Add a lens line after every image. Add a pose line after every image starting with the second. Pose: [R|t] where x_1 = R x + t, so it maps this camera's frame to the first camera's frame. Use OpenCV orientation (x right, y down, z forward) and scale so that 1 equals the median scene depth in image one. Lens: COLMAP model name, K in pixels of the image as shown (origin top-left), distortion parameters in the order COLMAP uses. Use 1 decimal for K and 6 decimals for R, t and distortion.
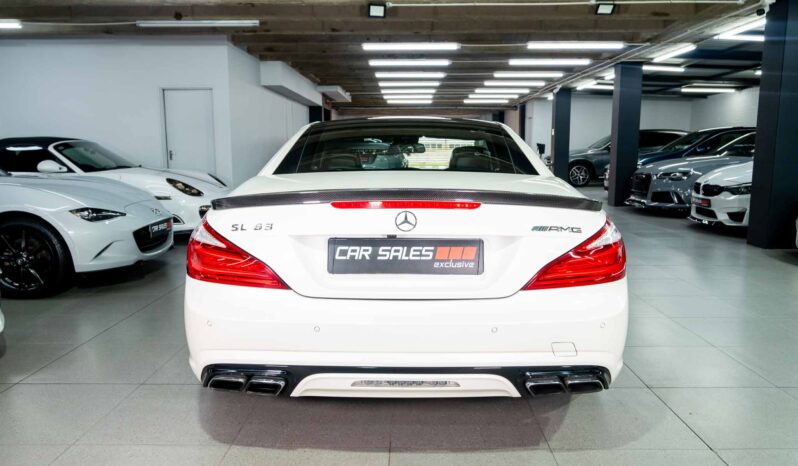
lens RADIAL K [[602.0, 0, 399.0], [0, 602.0, 233.0], [0, 0, 1]] dist [0.004569, 0.001279]
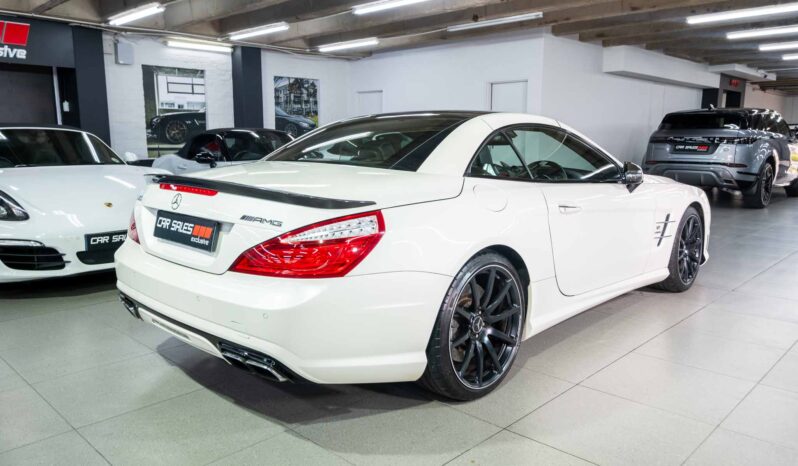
lens RADIAL K [[594.1, 0, 399.0], [0, 594.1, 233.0], [0, 0, 1]] dist [0.002430, 0.003887]
pose [[0.723945, 0.113996, -0.680374, 0.325130], [-0.097315, 0.993266, 0.062874, -0.020929], [0.682959, 0.020694, 0.730163, 0.110555]]
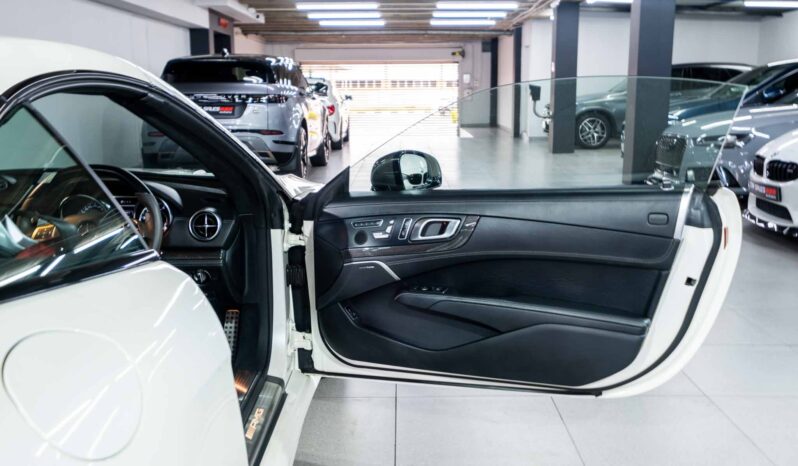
lens RADIAL K [[779.5, 0, 399.0], [0, 779.5, 233.0], [0, 0, 1]] dist [-0.000699, -0.004184]
pose [[0.999875, -0.005792, 0.014718, 0.152128], [0.005170, 0.999106, 0.041949, -0.045734], [-0.014948, -0.041868, 0.999011, 0.283128]]
